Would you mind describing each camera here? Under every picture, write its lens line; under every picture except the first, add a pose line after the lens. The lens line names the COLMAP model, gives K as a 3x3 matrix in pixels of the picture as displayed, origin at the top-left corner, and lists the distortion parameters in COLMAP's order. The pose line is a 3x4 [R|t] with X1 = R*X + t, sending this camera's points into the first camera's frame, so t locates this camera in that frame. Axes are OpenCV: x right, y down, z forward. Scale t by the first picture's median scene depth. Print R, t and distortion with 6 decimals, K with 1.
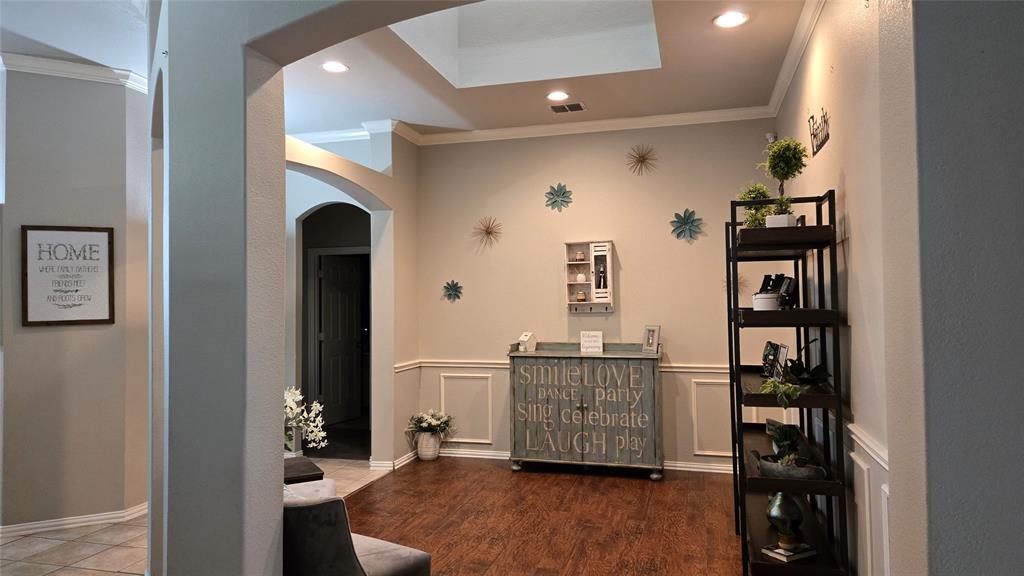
lens RADIAL K [[677.2, 0, 506.1], [0, 677.2, 286.2], [0, 0, 1]] dist [-0.008145, -0.002878]
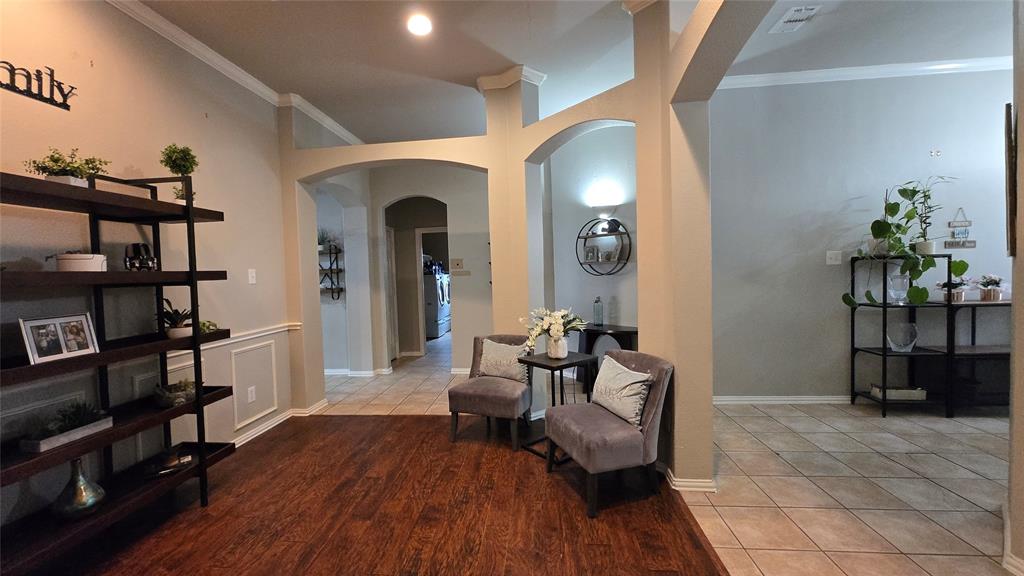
lens RADIAL K [[404.9, 0, 502.4], [0, 404.9, 287.1], [0, 0, 1]] dist [0.001581, -0.000164]
pose [[-0.983515, 0.048519, -0.174195, -0.045586], [0.046970, 0.998812, 0.013007, 0.057124], [0.174619, 0.004611, -0.984625, 1.282589]]
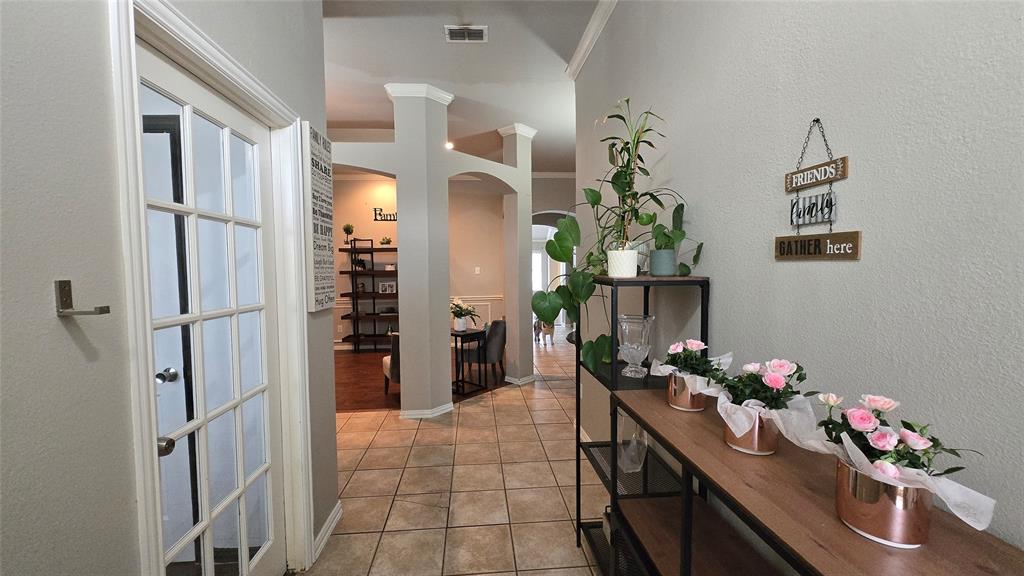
lens RADIAL K [[404.9, 0, 501.5], [0, 404.9, 287.0], [0, 0, 1]] dist [0.001581, -0.000164]
pose [[-0.327755, -0.029812, 0.944292, -1.236599], [-0.004934, 0.999542, 0.029844, 0.042390], [-0.944750, 0.005123, -0.327752, 0.895862]]
